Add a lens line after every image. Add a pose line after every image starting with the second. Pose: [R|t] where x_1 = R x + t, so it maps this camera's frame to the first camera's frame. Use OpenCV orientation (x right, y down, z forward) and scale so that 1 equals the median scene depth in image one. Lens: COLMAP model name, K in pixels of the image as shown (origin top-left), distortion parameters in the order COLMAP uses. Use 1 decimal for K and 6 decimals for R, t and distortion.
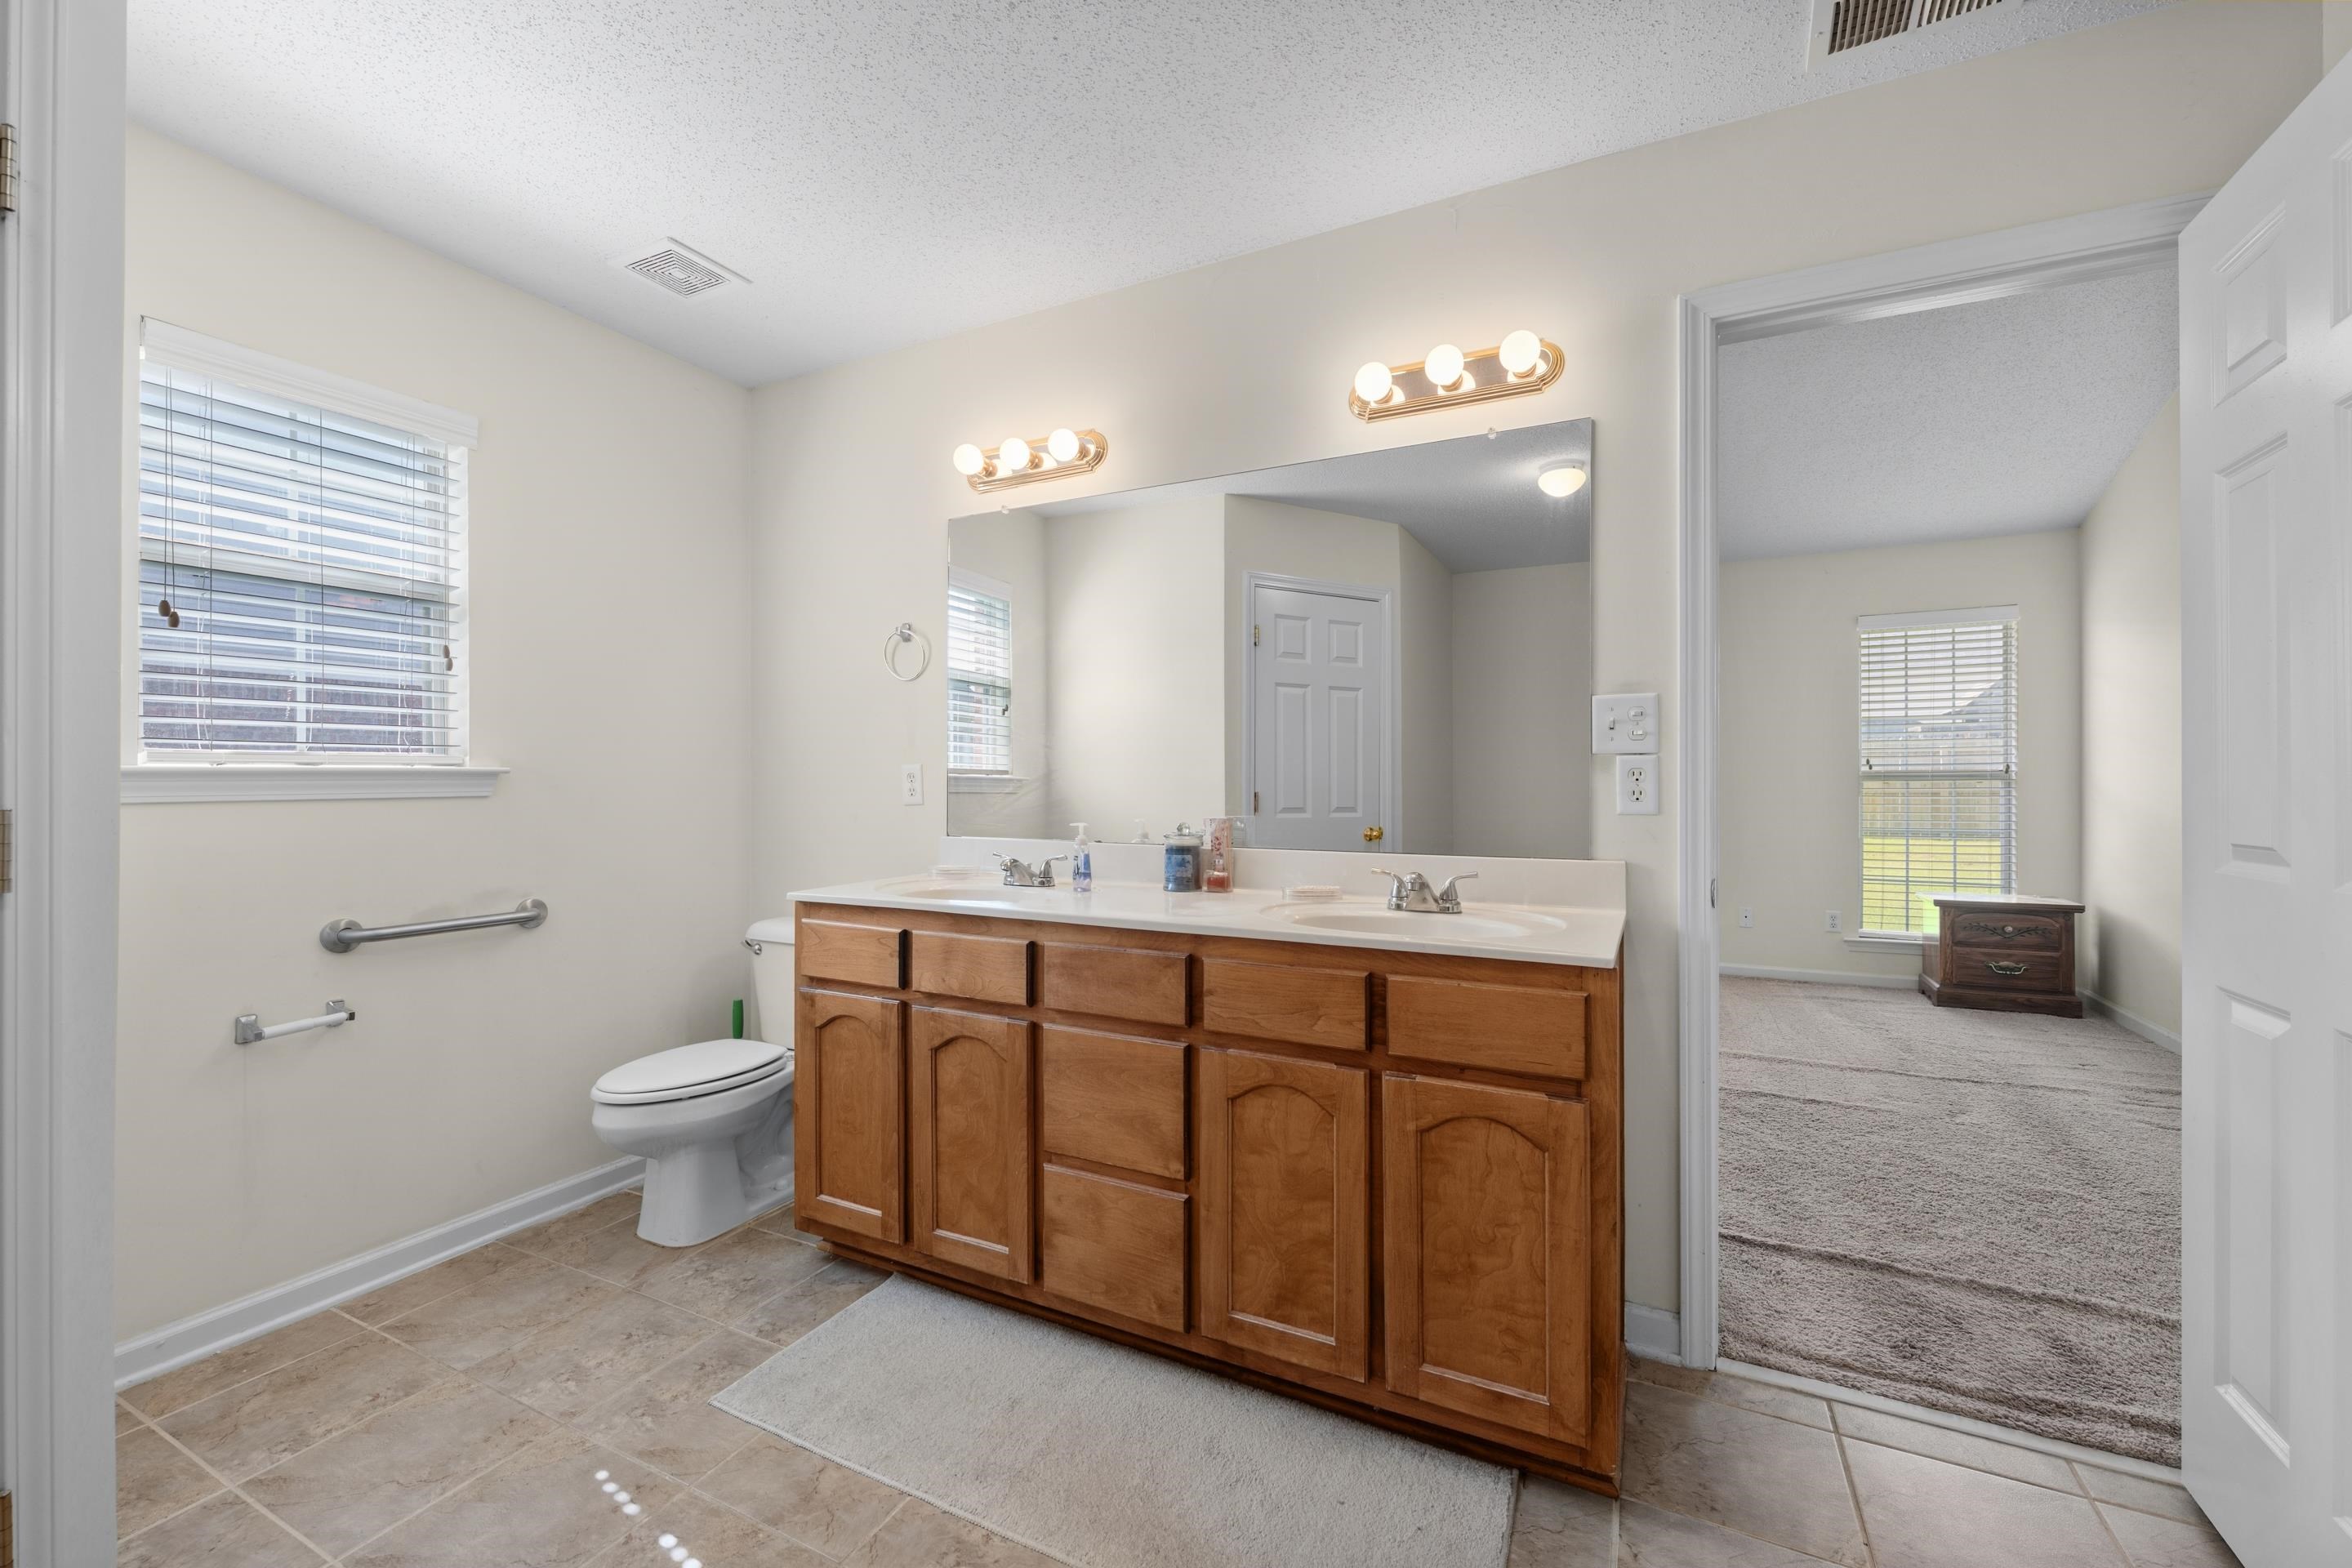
lens RADIAL K [[972.2, 0, 1173.6], [0, 972.2, 786.4], [0, 0, 1]] dist [0.001182, -0.002046]
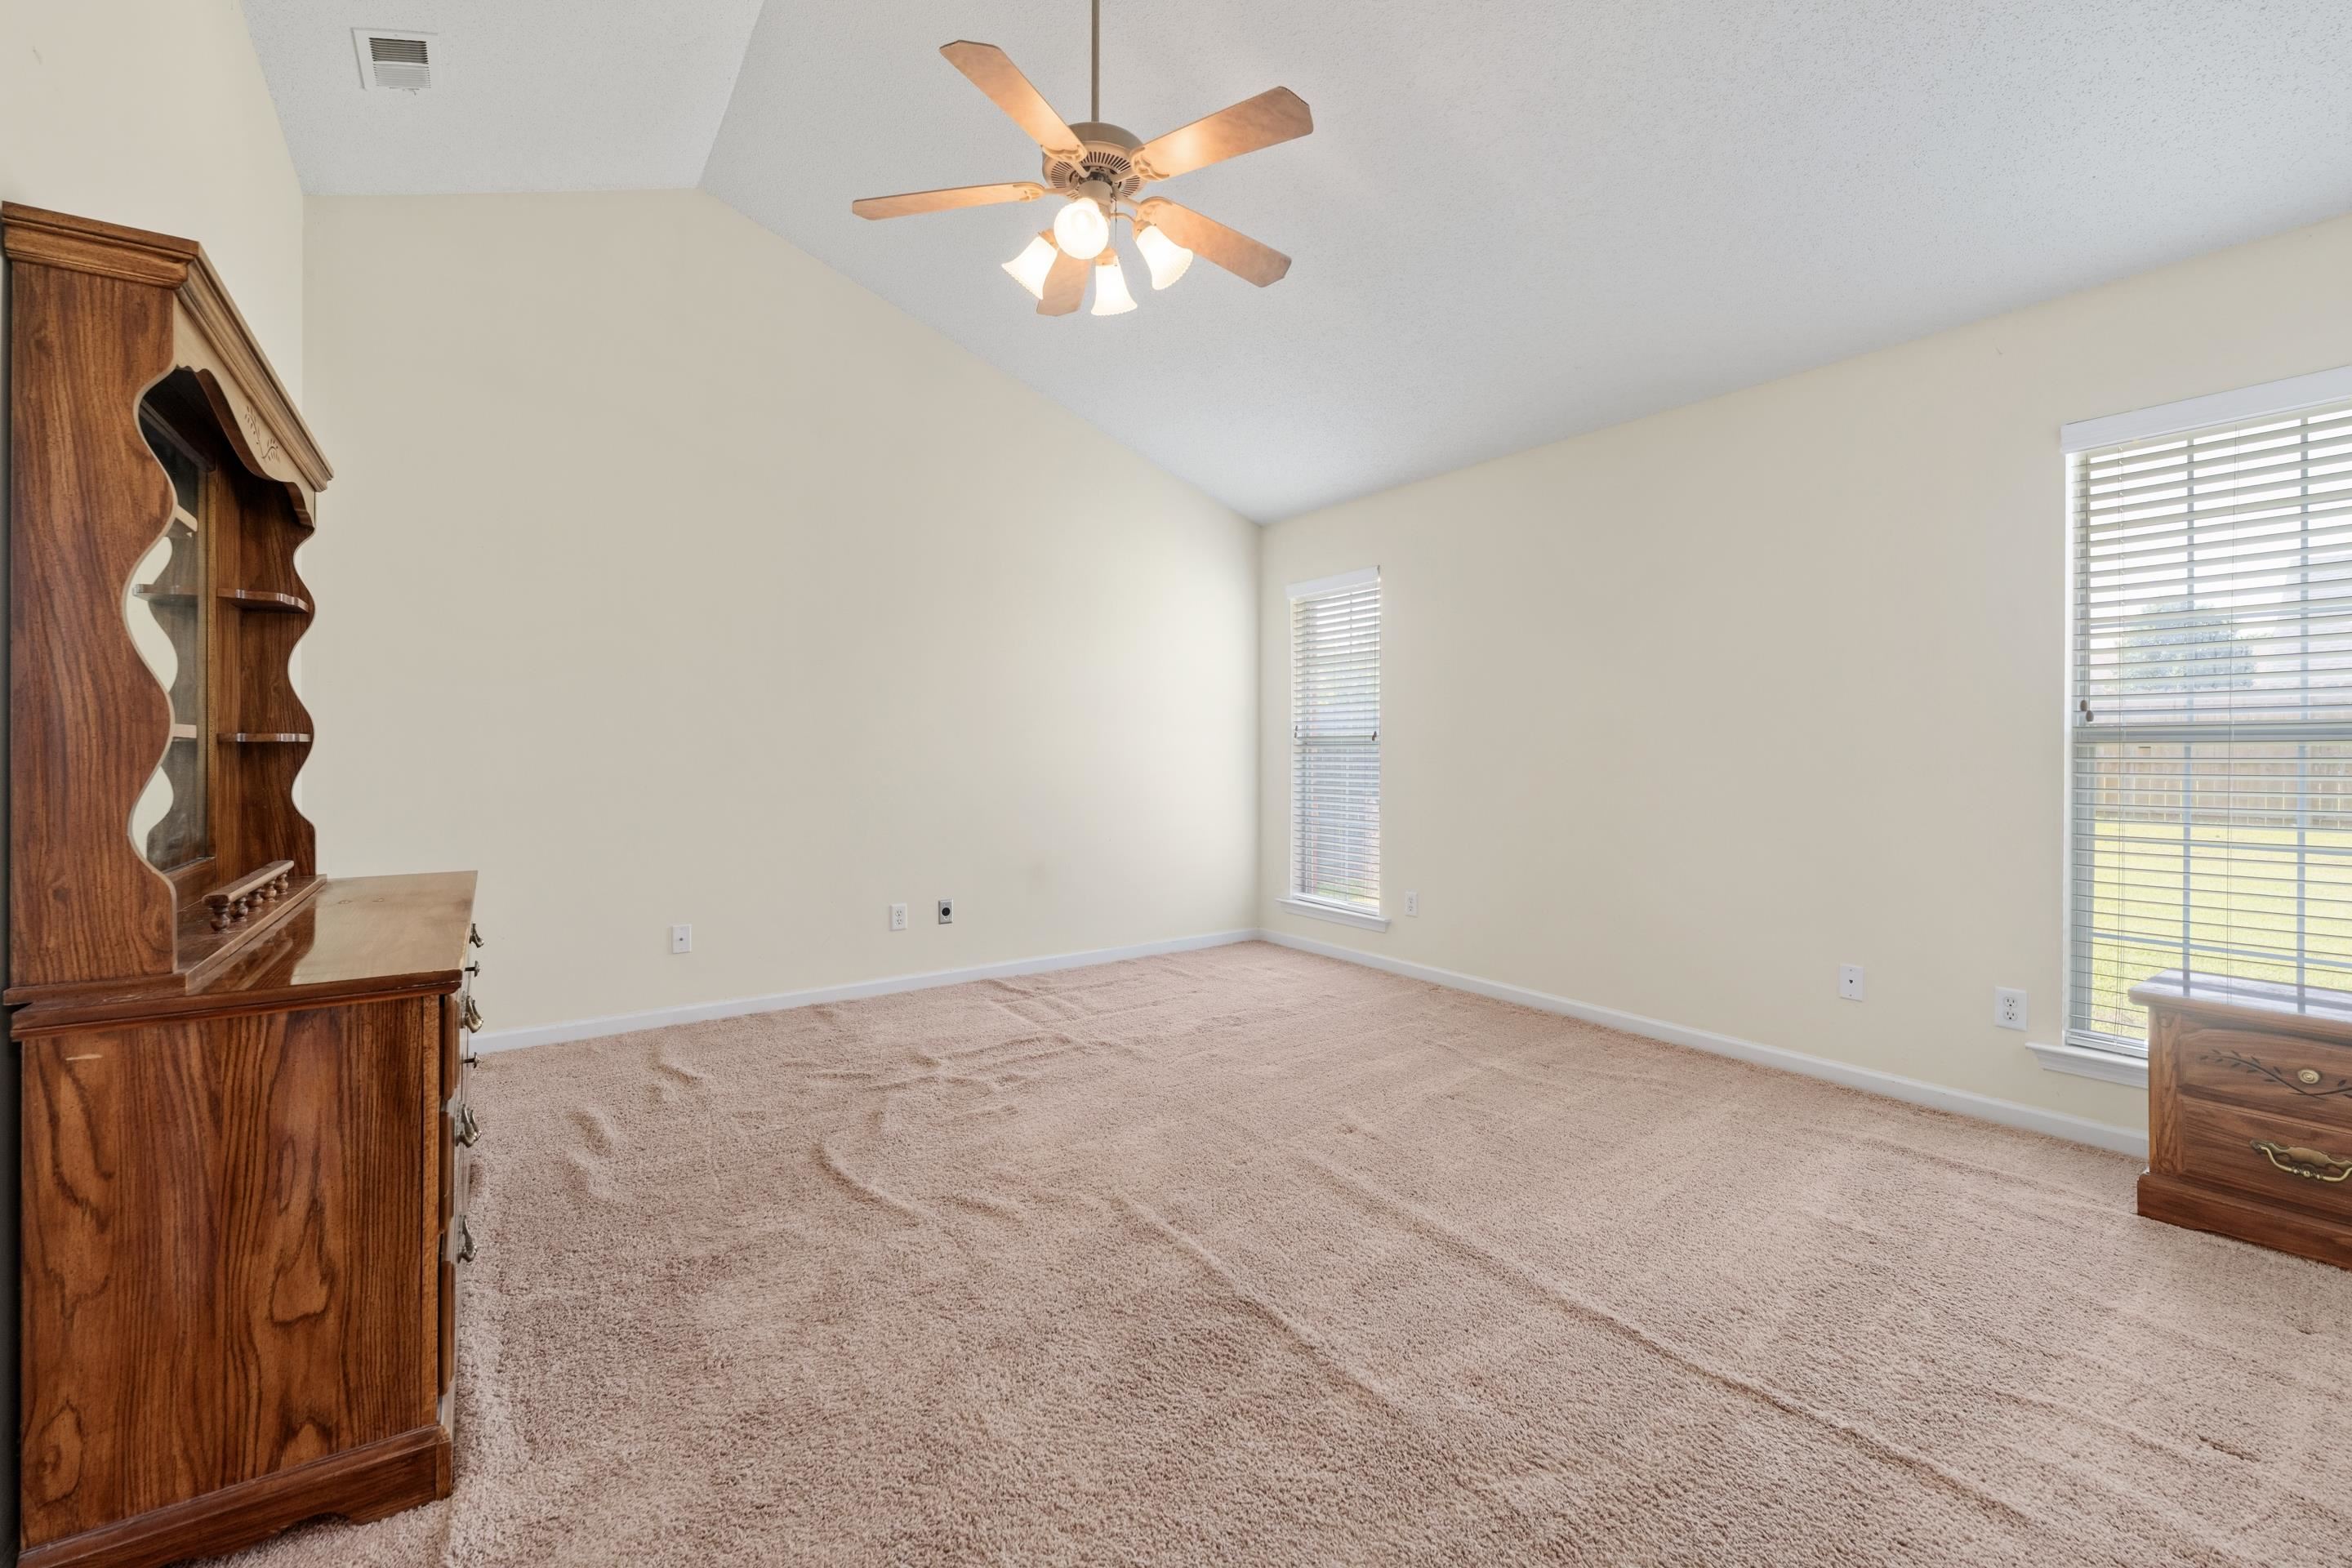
lens RADIAL K [[972.2, 0, 1176.5], [0, 972.2, 774.9], [0, 0, 1]] dist [0.001182, -0.002046]
pose [[0.880876, 0.011541, -0.473207, 0.595093], [-0.004189, 0.999854, 0.016586, 0.004933], [0.473329, -0.012628, 0.880795, 0.360048]]
